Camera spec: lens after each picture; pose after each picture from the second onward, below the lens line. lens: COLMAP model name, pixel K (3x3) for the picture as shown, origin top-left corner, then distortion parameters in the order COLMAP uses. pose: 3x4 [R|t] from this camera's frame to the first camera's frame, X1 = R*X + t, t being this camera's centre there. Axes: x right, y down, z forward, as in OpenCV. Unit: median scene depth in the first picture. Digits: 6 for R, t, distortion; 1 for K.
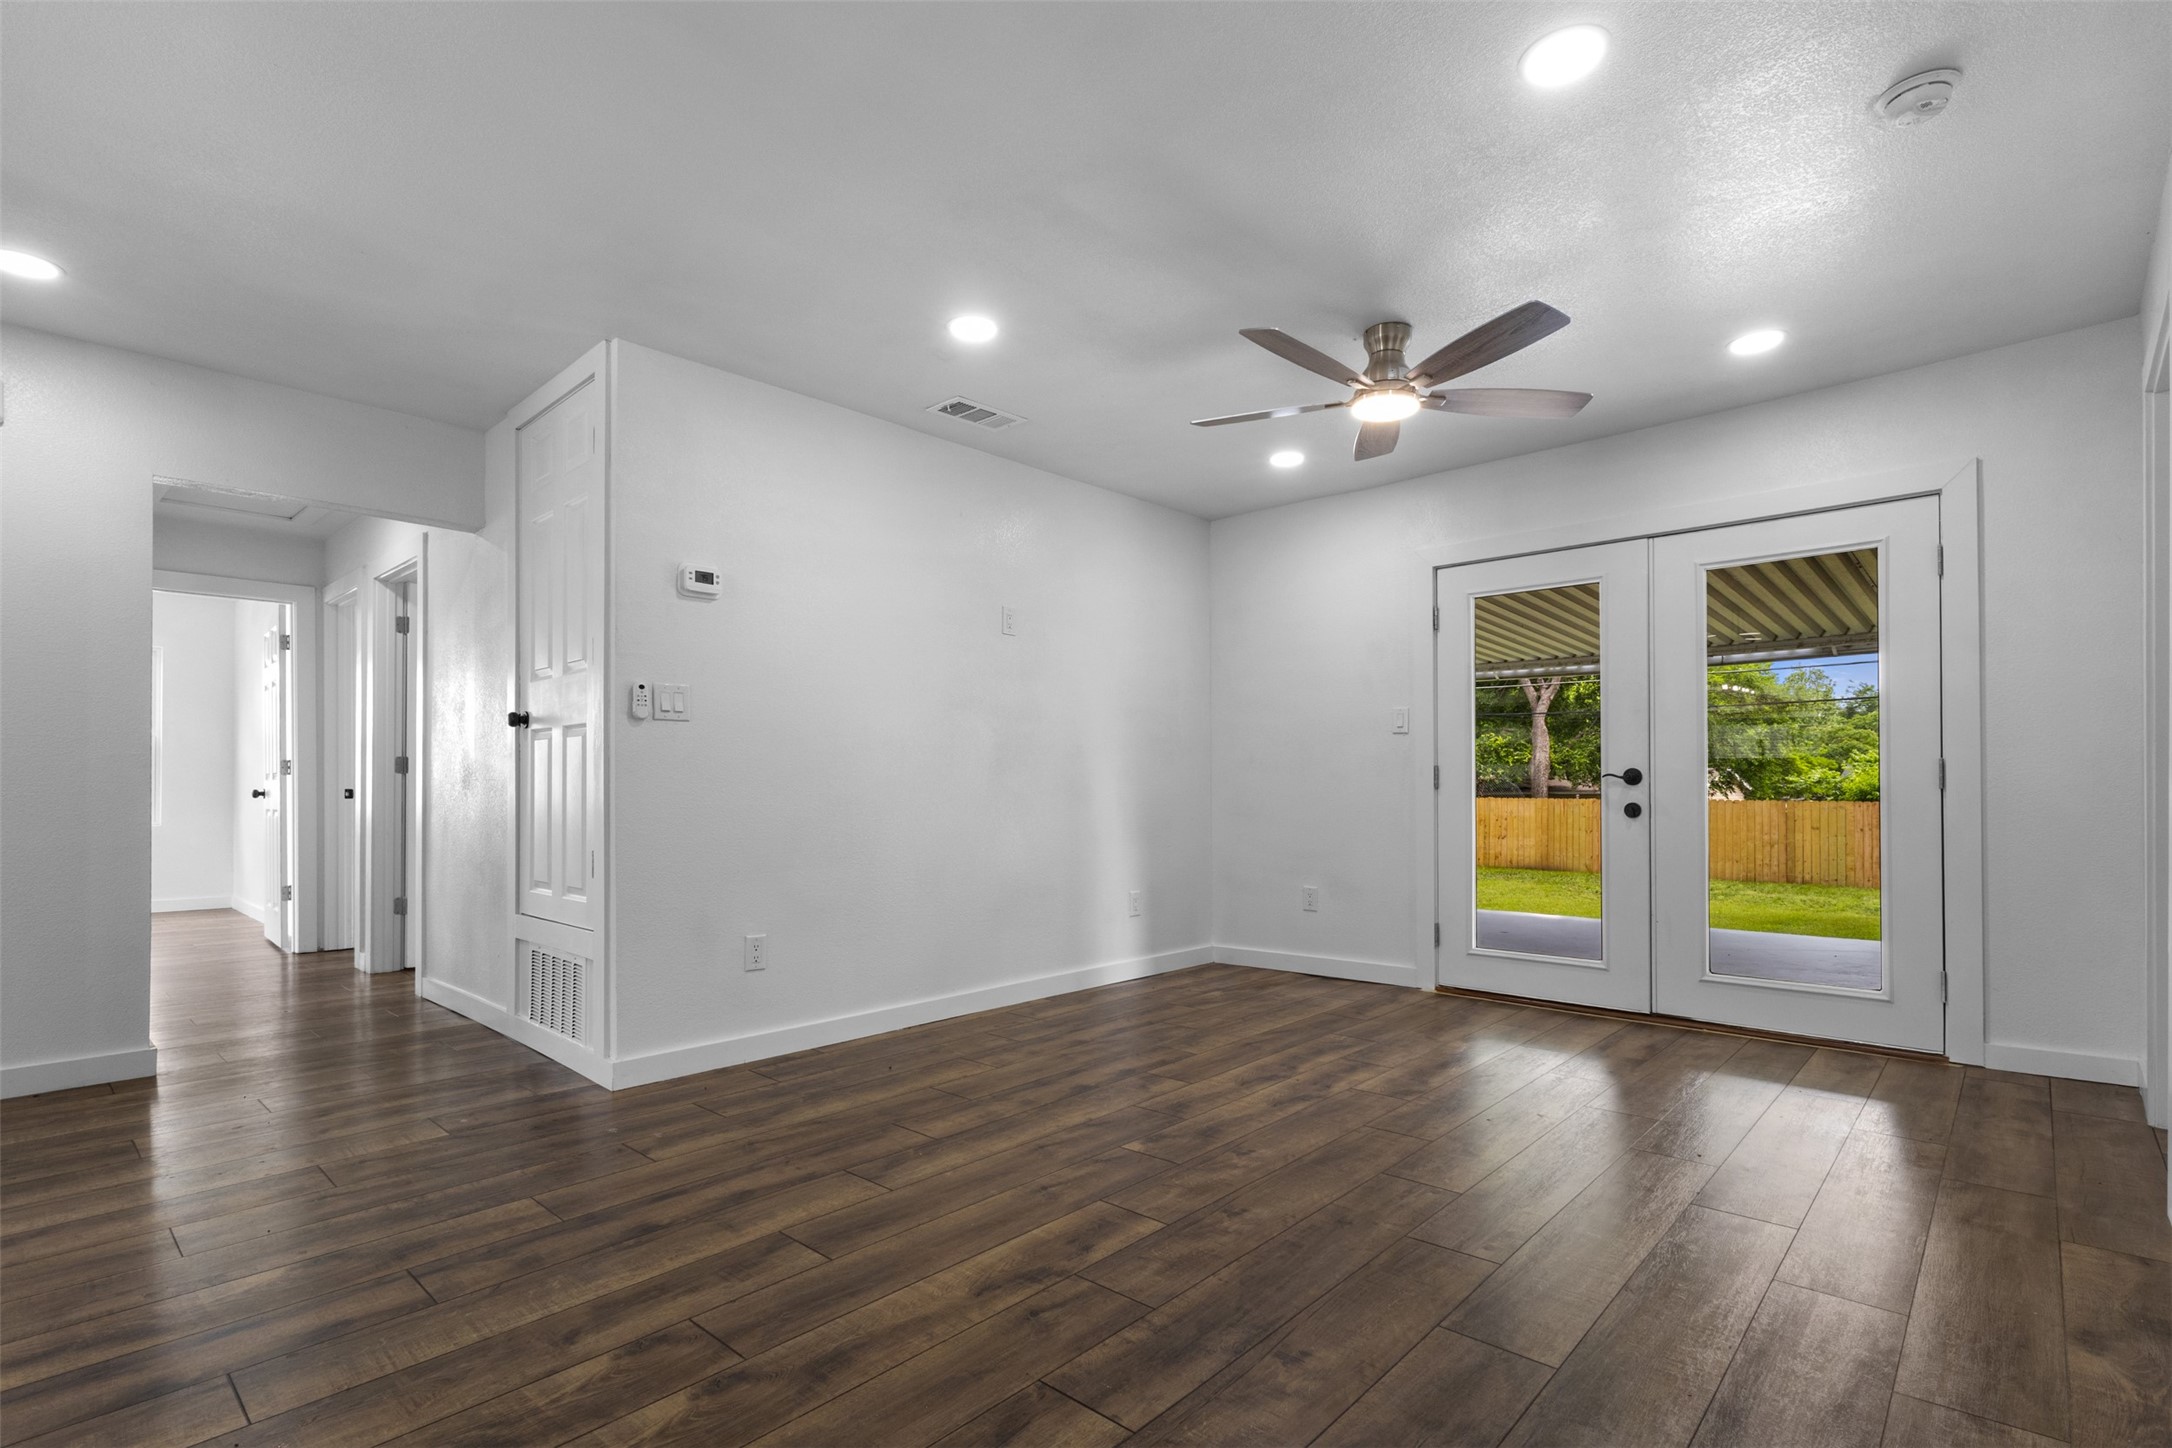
lens RADIAL K [[1031.6, 0, 1094.9], [0, 1031.6, 776.6], [0, 0, 1]] dist [-0.001628, 0.000705]
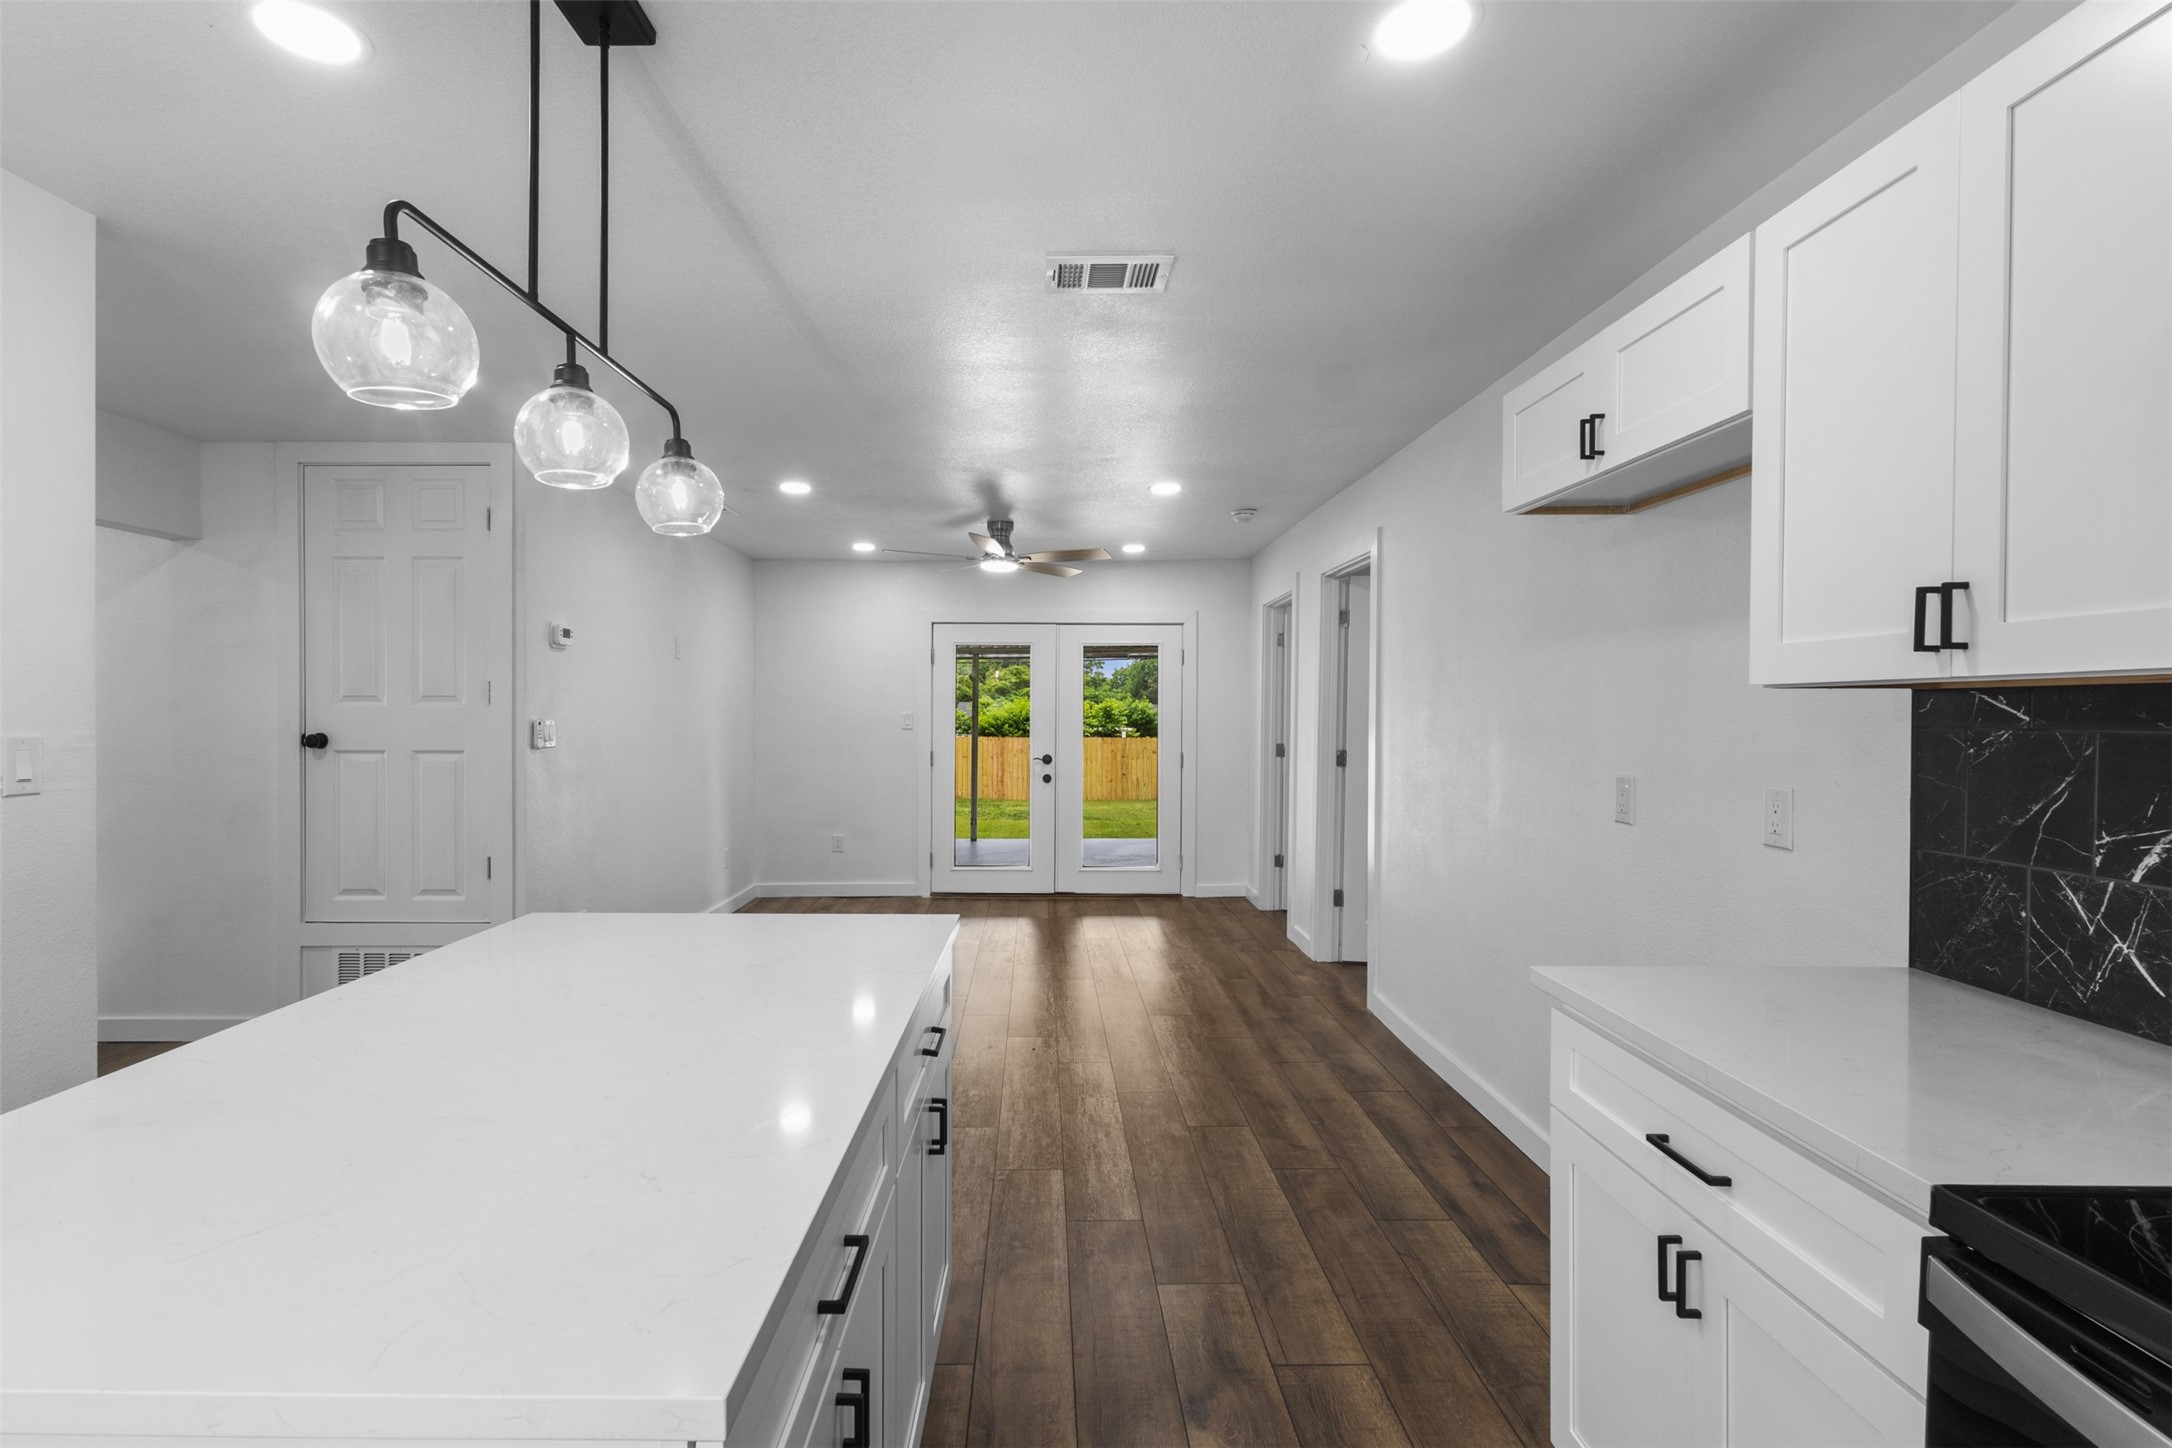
lens RADIAL K [[997.2, 0, 1086.0], [0, 997.2, 724.0], [0, 0, 1]] dist [-0.001622, 0.000486]
pose [[0.712976, -0.000508, 0.701188, -0.726945], [-0.014818, 0.999766, 0.015791, -0.102839], [-0.701032, -0.021649, 0.712801, -0.297076]]
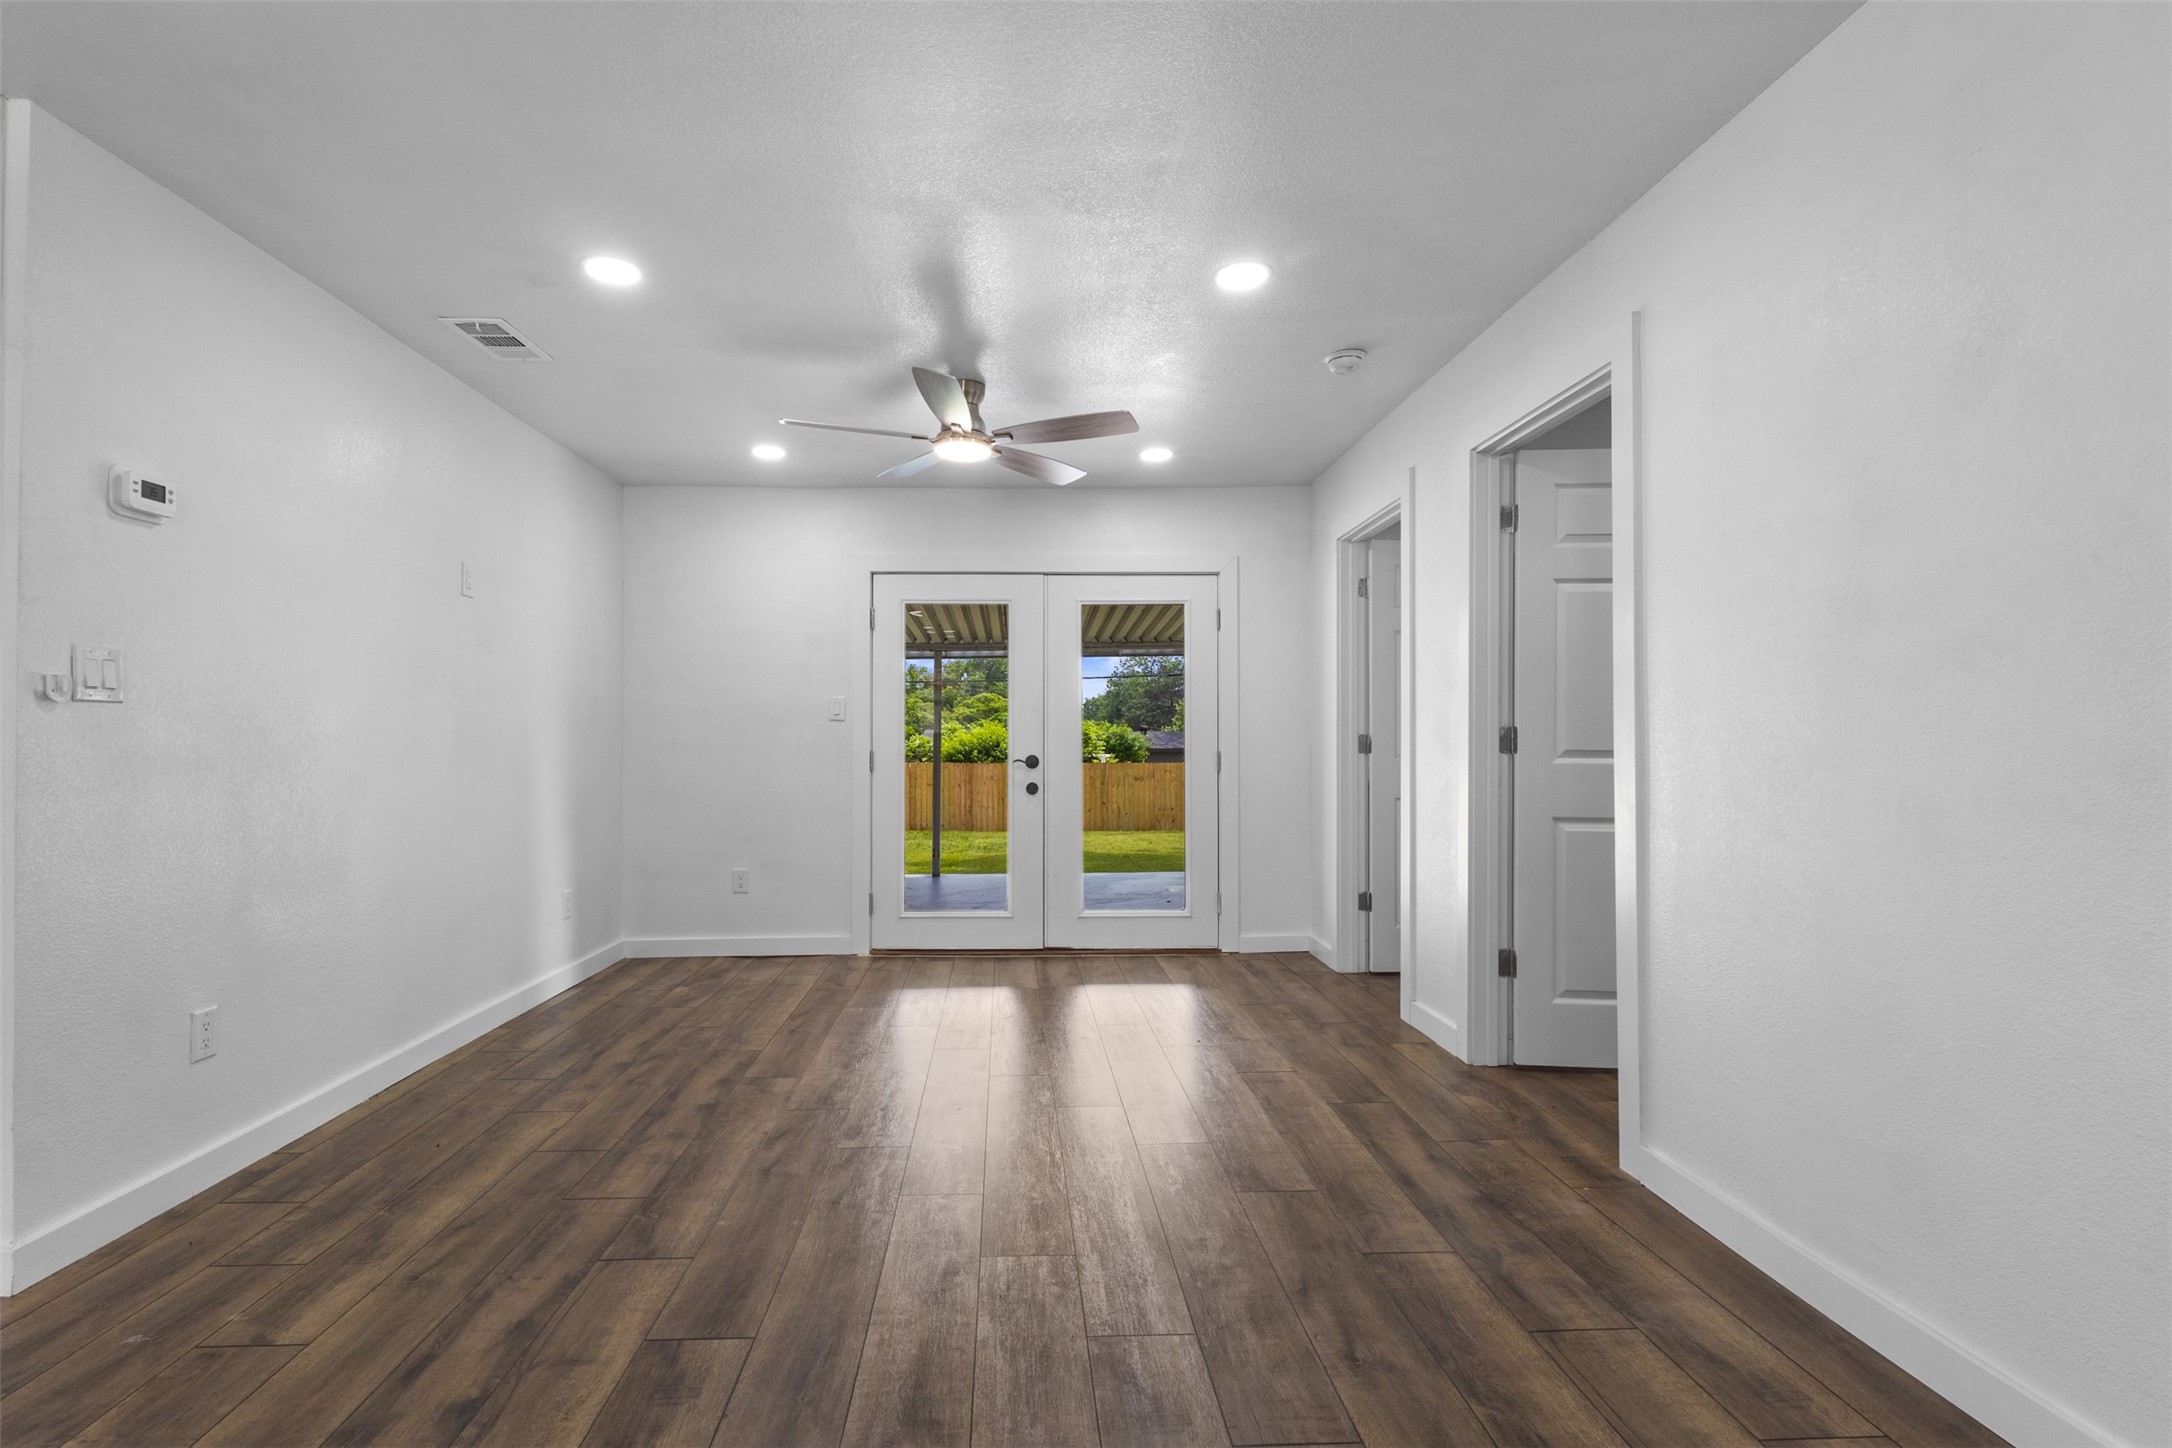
lens RADIAL K [[1025.7, 0, 1056.3], [0, 1025.7, 729.1], [0, 0, 1]] dist [-0.000977, 0.000809]
pose [[0.713465, 0.012483, 0.700579, -0.395863], [-0.007714, 0.999921, -0.009961, -0.032406], [-0.700648, 0.001702, 0.713505, 0.097249]]
